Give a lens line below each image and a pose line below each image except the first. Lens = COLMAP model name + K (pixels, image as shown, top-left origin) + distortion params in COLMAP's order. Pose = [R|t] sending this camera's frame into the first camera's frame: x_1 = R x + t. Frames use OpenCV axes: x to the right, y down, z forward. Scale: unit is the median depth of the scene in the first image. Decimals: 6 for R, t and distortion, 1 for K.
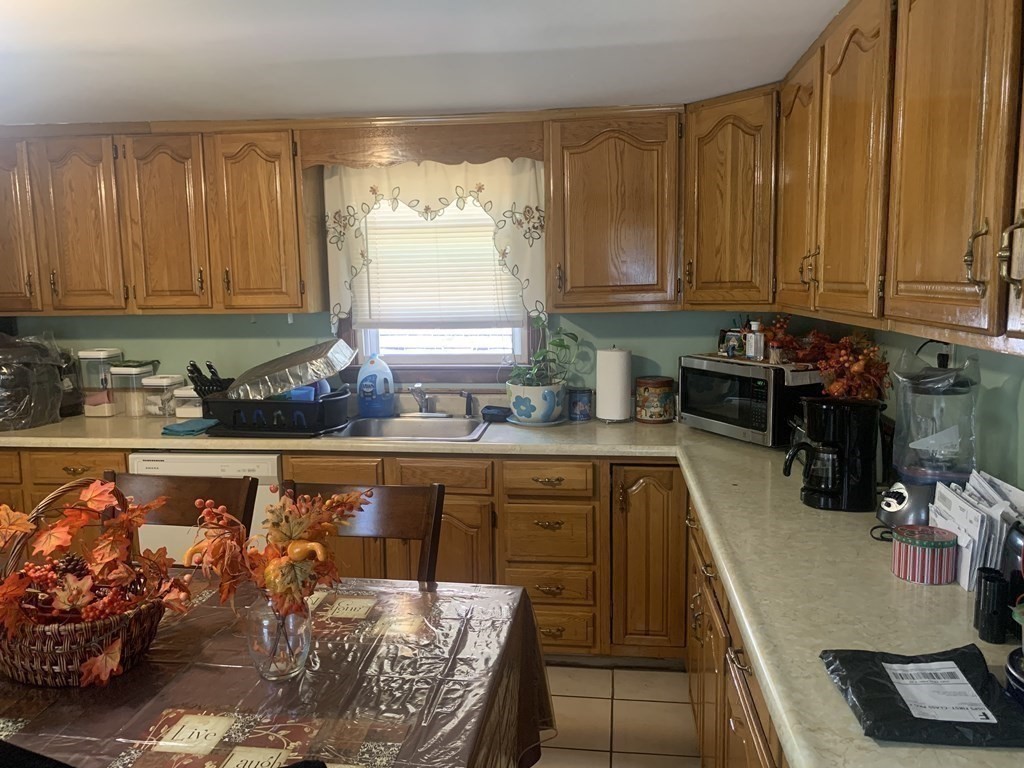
lens RADIAL K [[765.5, 0, 505.2], [0, 765.5, 383.1], [0, 0, 1]] dist [0.019688, -0.026270]
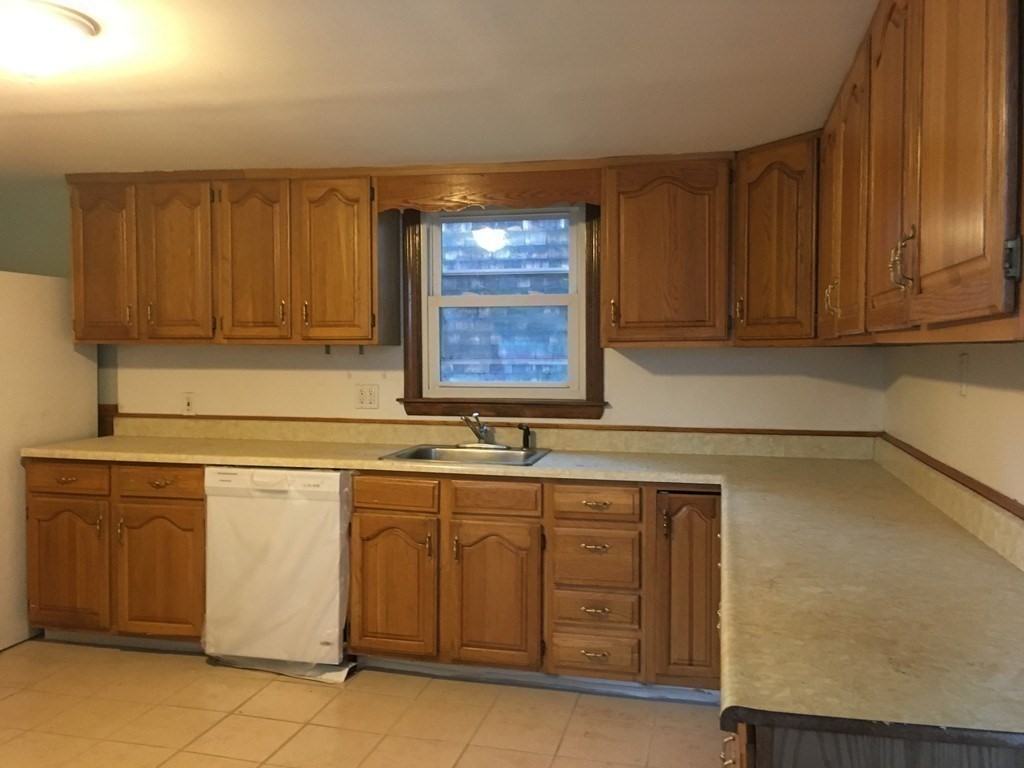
lens RADIAL K [[882.4, 0, 504.5], [0, 882.4, 383.3], [0, 0, 1]] dist [0.075245, -0.088320]
pose [[0.993946, 0.023040, -0.107427, 0.053314], [-0.032739, 0.995456, -0.089414, 0.068870], [0.104879, 0.092389, 0.990184, -0.201433]]
